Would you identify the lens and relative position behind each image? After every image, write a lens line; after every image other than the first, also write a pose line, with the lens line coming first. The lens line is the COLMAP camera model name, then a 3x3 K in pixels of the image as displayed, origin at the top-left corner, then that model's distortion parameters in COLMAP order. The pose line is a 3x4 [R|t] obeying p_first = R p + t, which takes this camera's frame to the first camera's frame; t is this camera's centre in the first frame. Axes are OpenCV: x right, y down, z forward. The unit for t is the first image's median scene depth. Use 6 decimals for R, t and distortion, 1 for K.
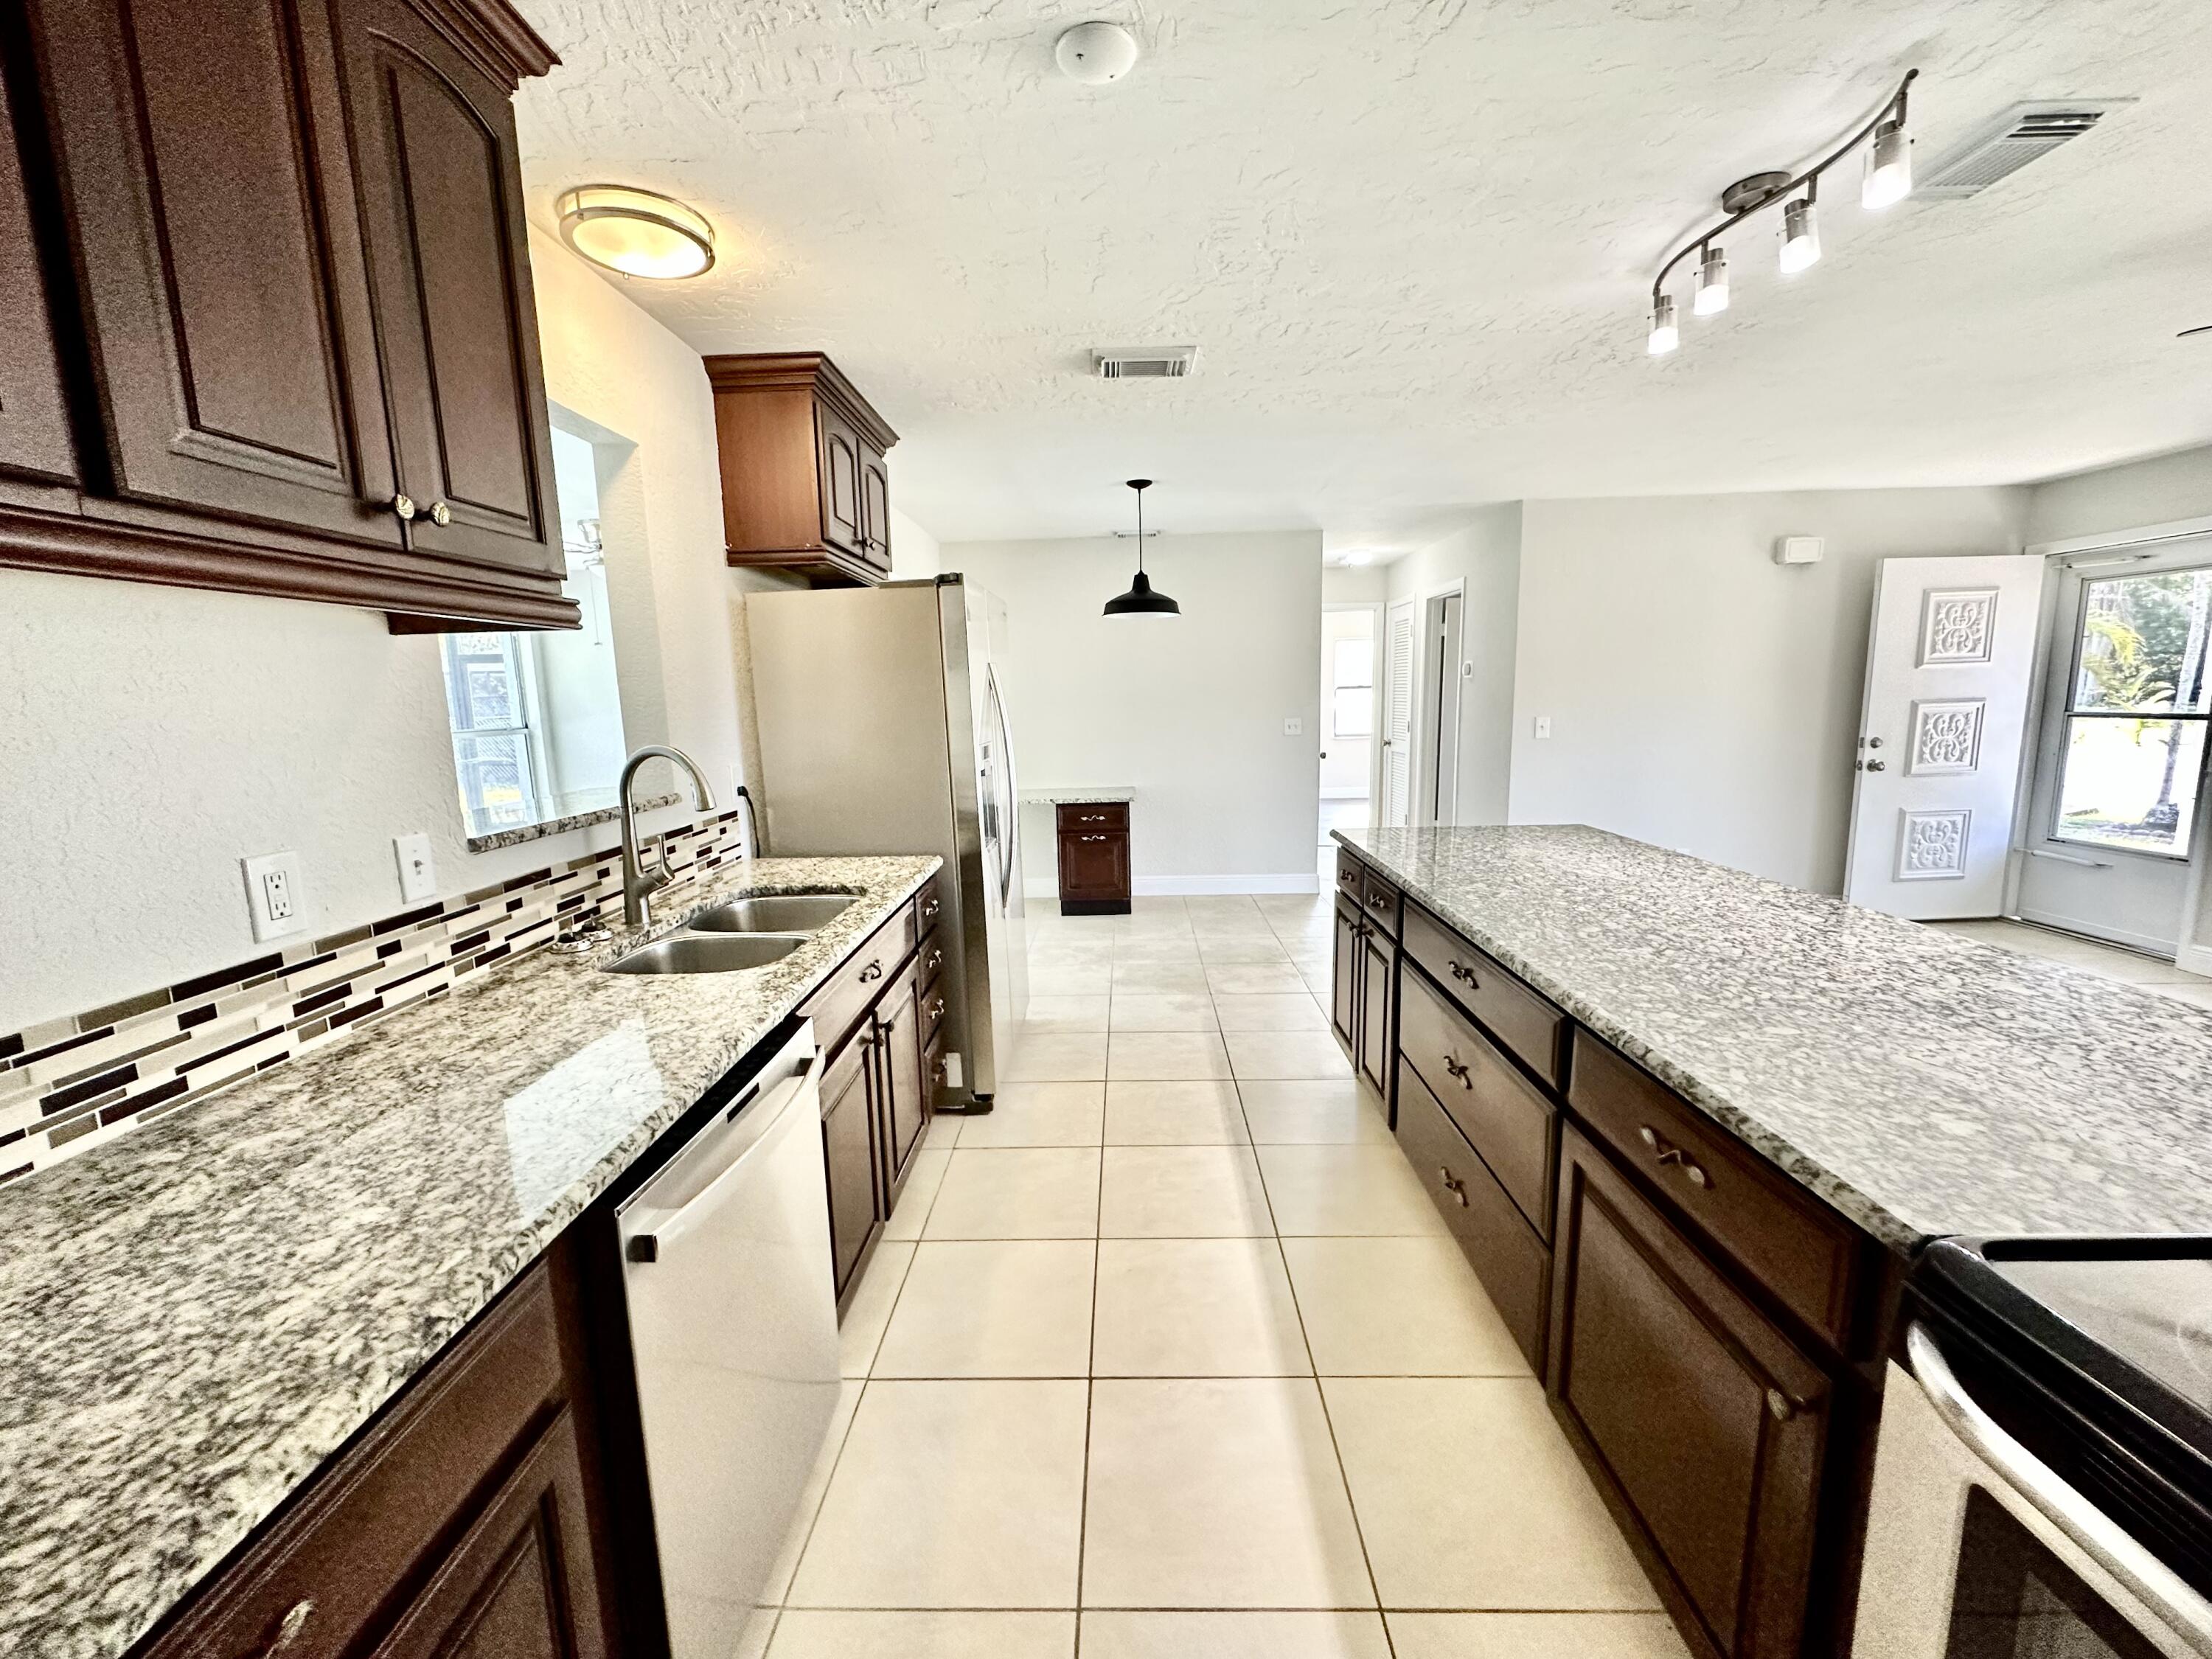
lens RADIAL K [[881.1, 0, 1104.2], [0, 881.1, 832.4], [0, 0, 1]] dist [0.000138, 0.000348]
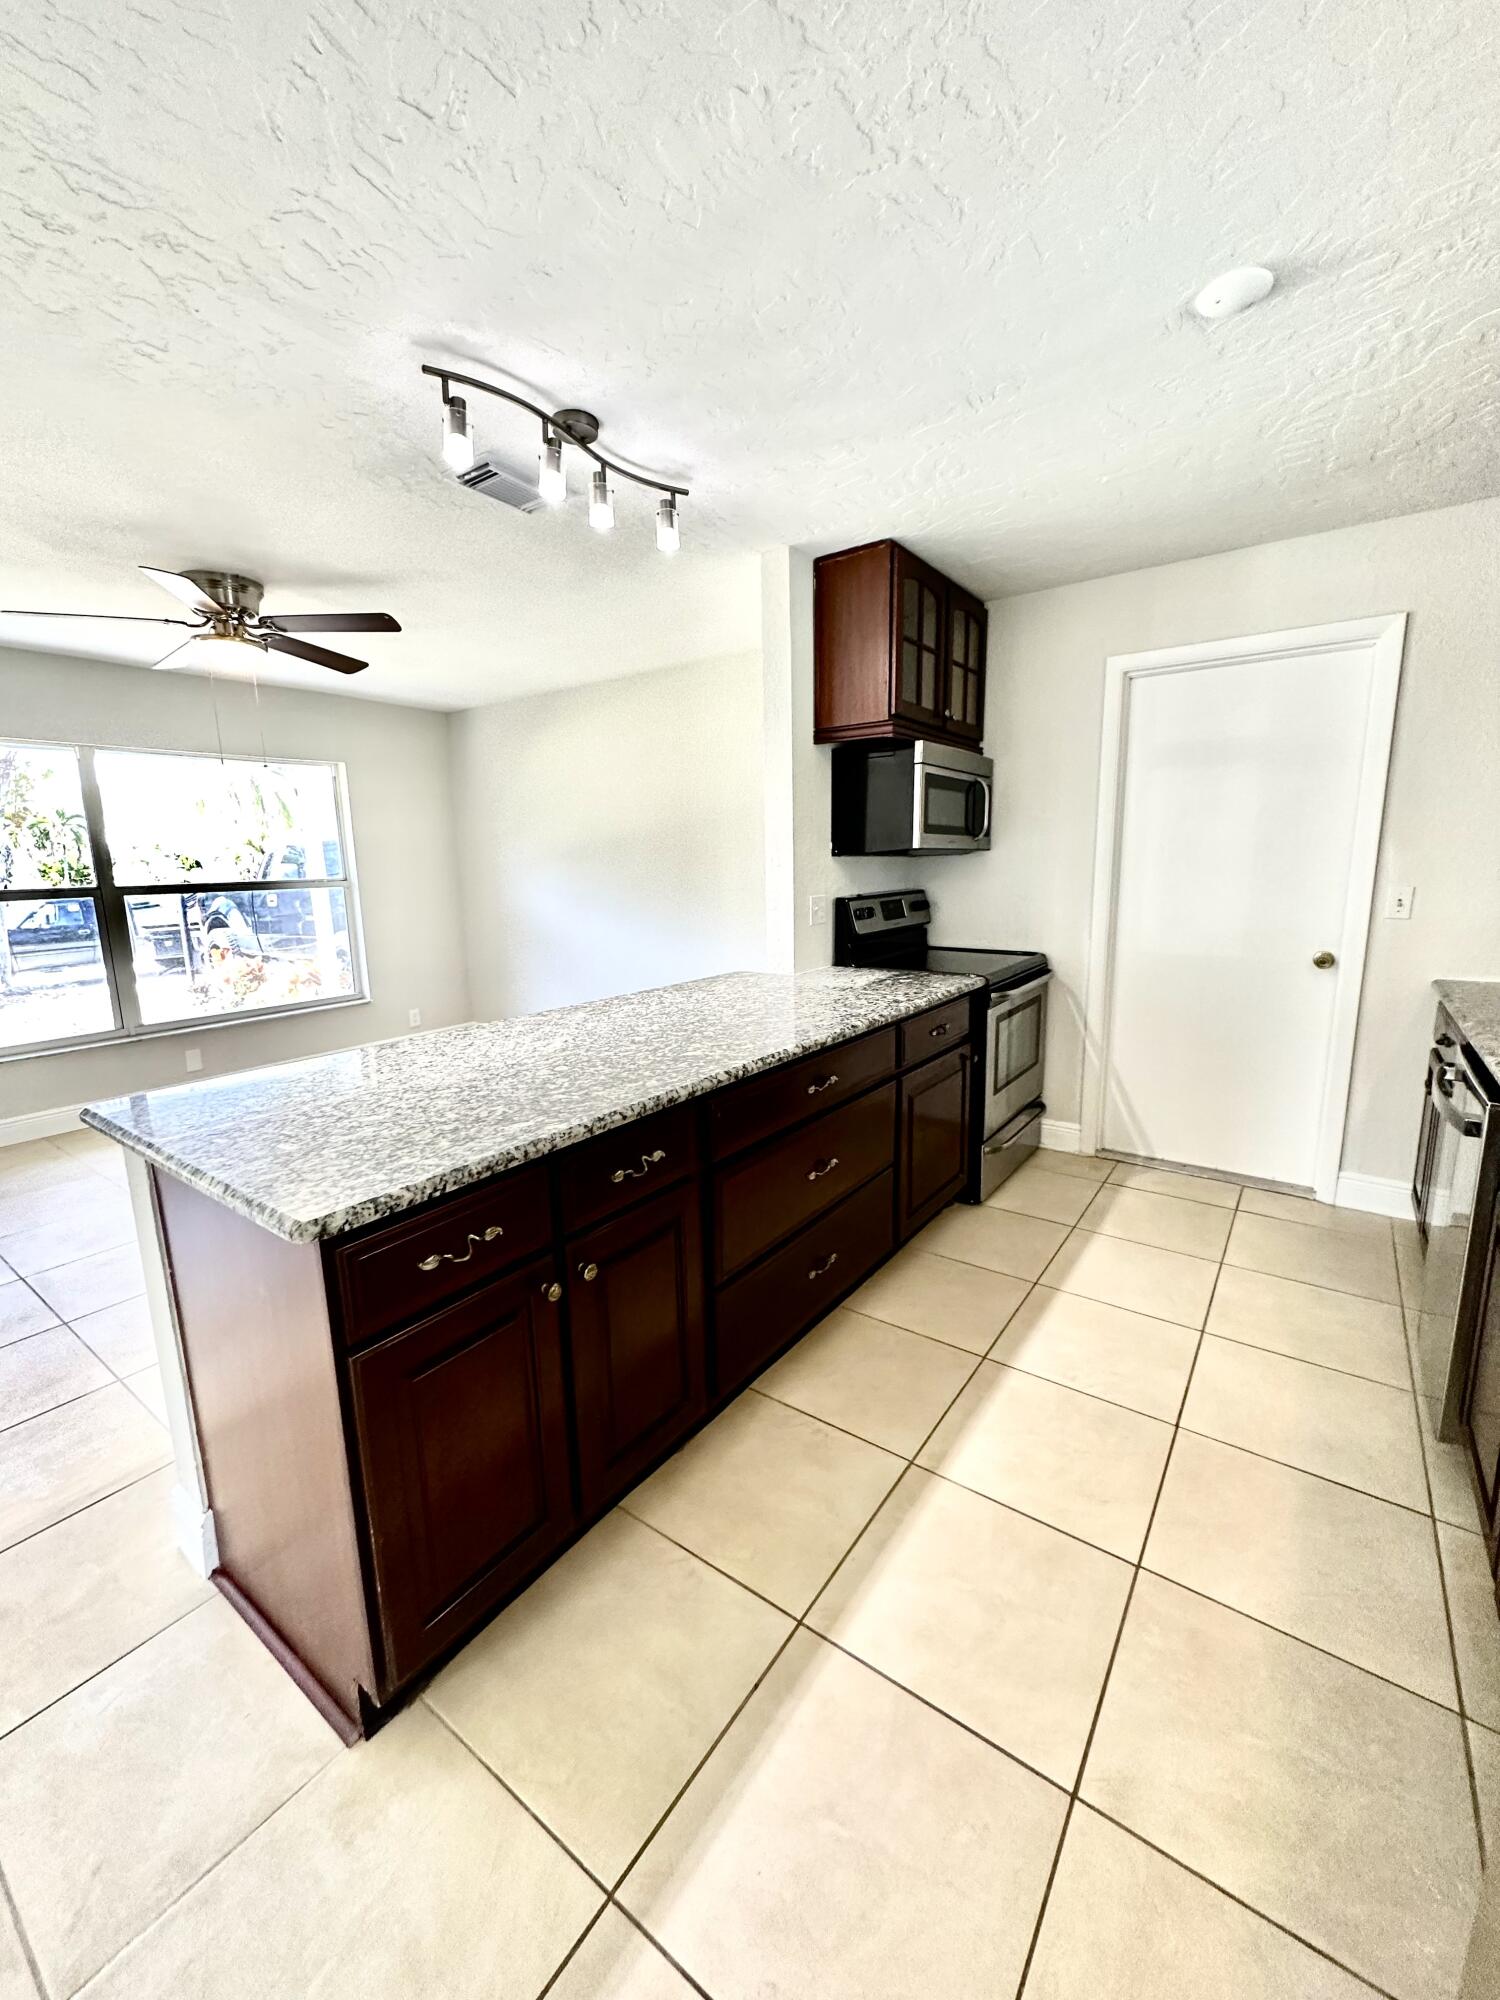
lens RADIAL K [[798.3, 0, 750.0], [0, 798.3, 1000.0], [0, 0, 1]] dist [-0.001710, 0.000487]
pose [[-0.823339, -0.062693, 0.564077, -0.115678], [0.125619, 0.949100, 0.288841, -0.292454], [-0.553473, 0.308673, -0.773556, 2.069115]]
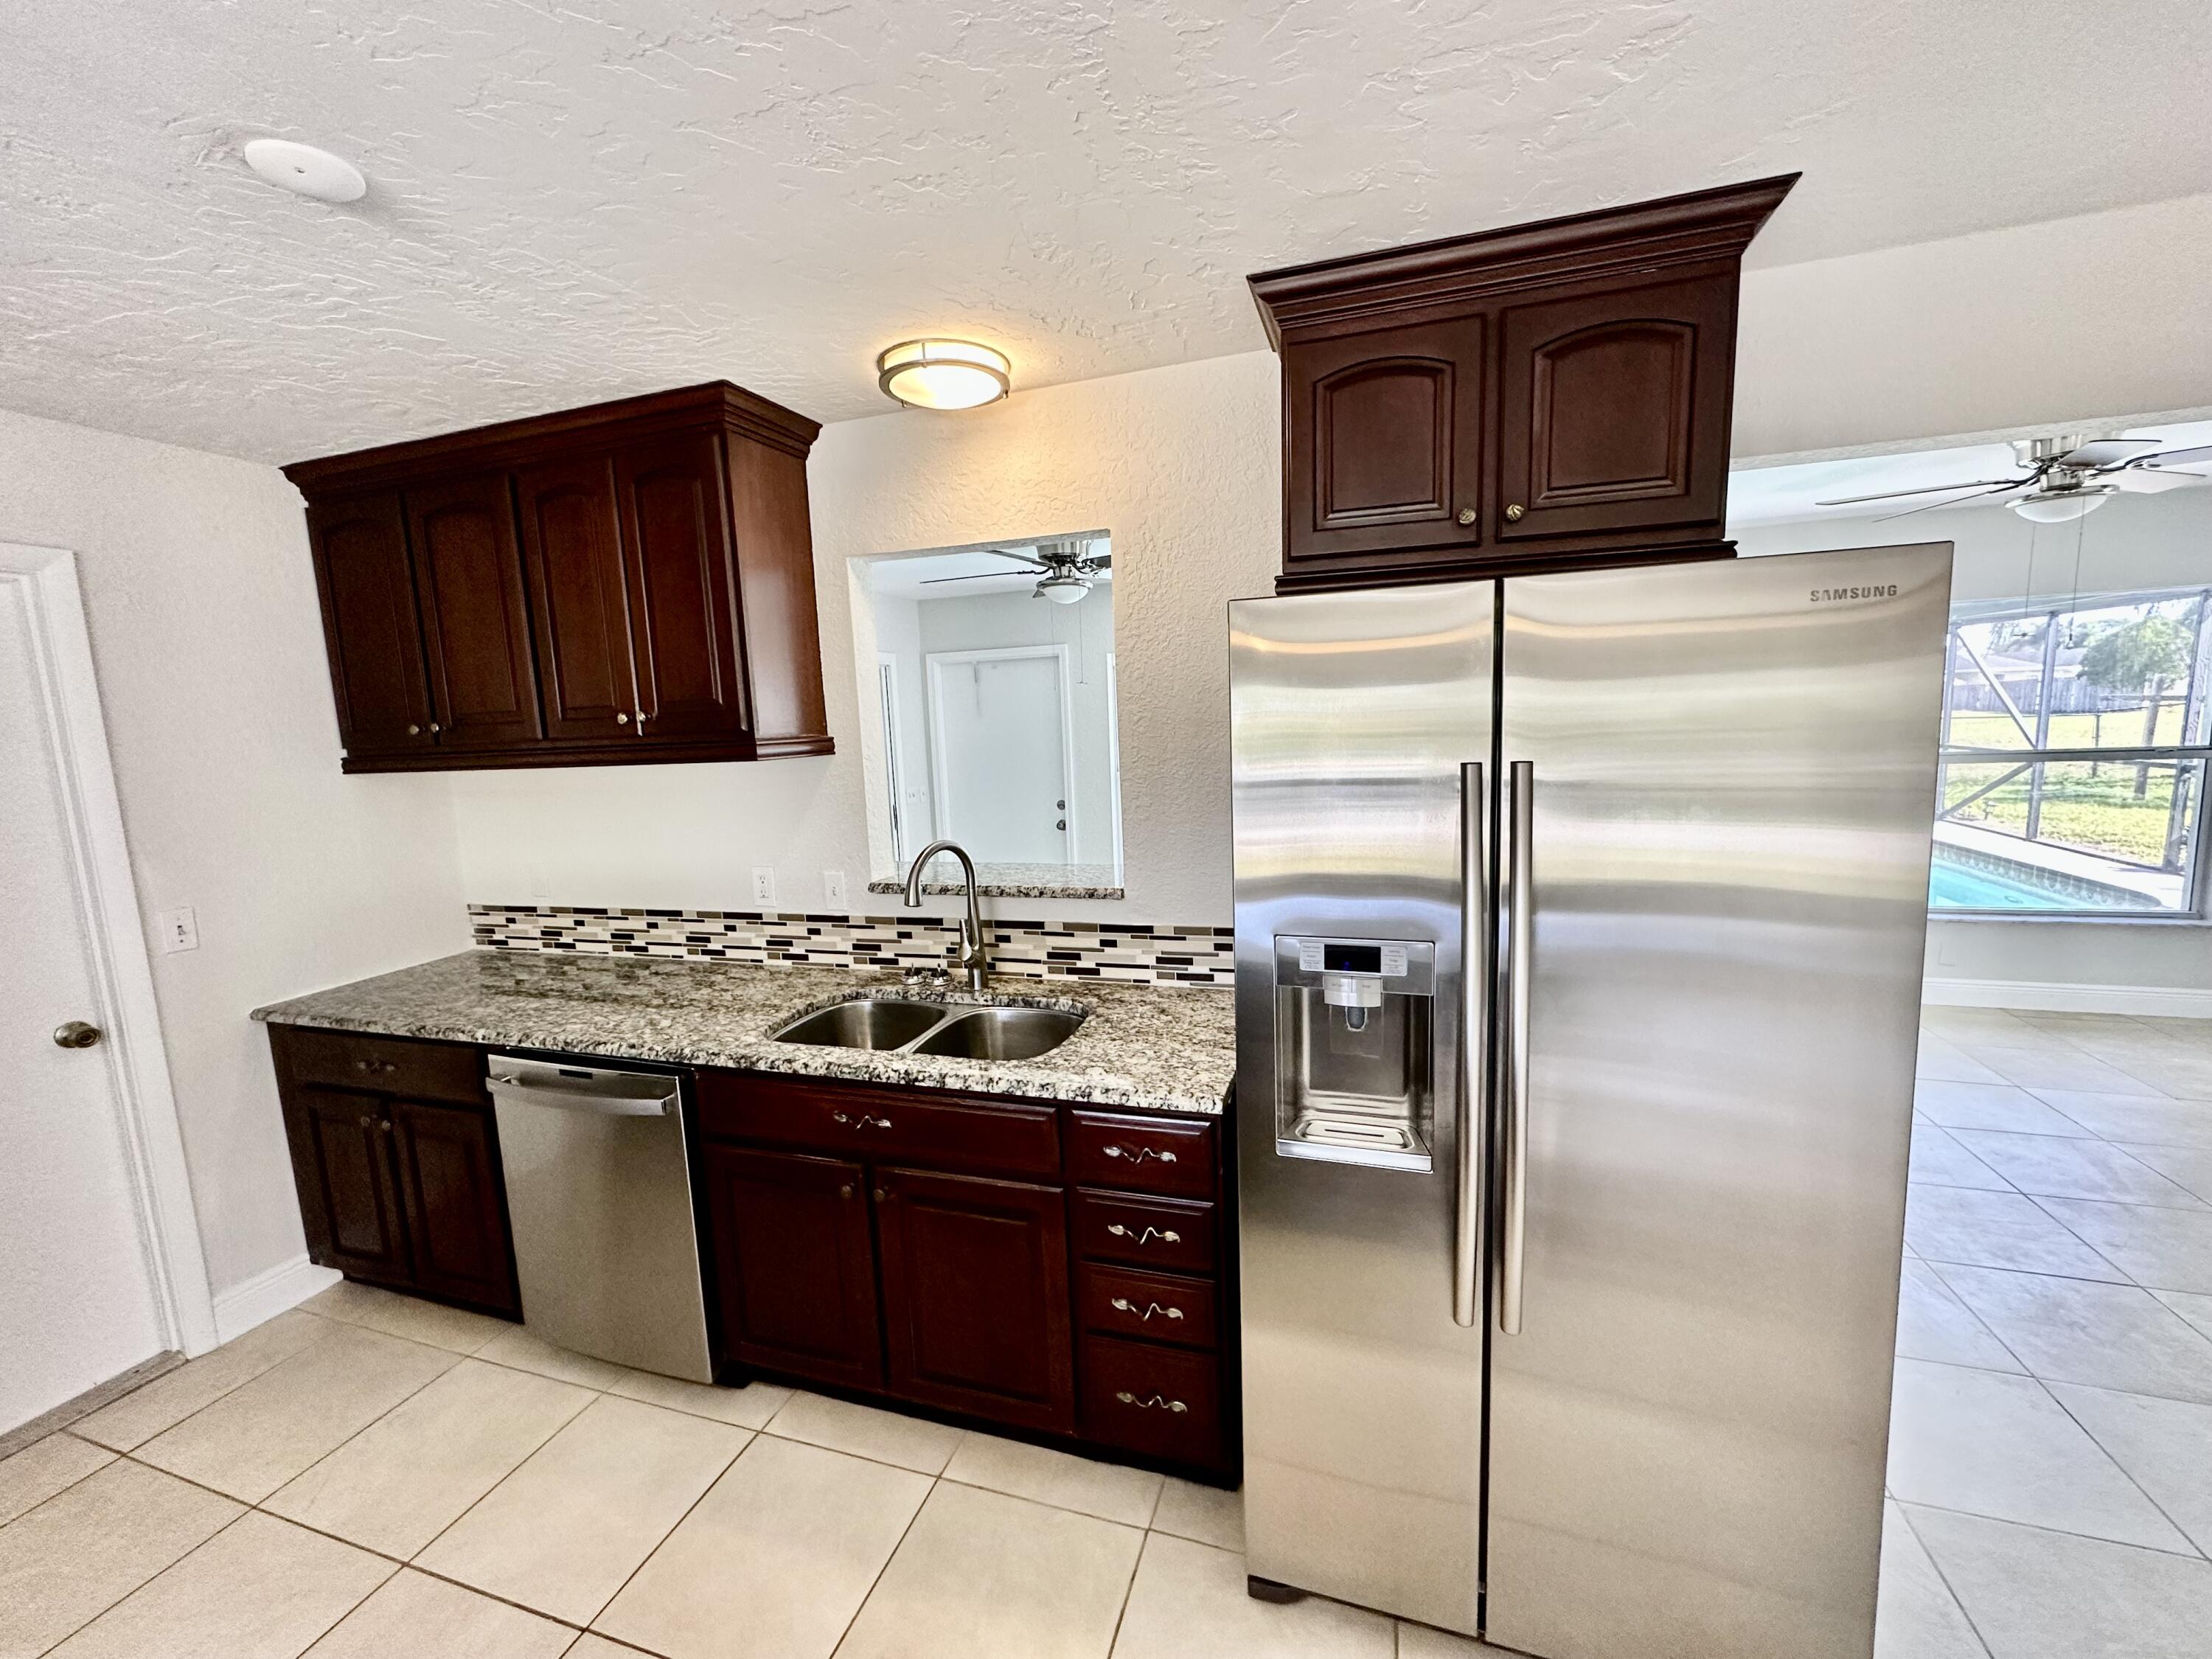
lens RADIAL K [[881.1, 0, 1104.2], [0, 881.1, 832.4], [0, 0, 1]] dist [0.000138, 0.000348]
pose [[-0.287745, 0.160509, -0.944161, 0.571115], [-0.101735, 0.975155, 0.196783, -0.404221], [0.952288, 0.152677, -0.264267, 1.711861]]
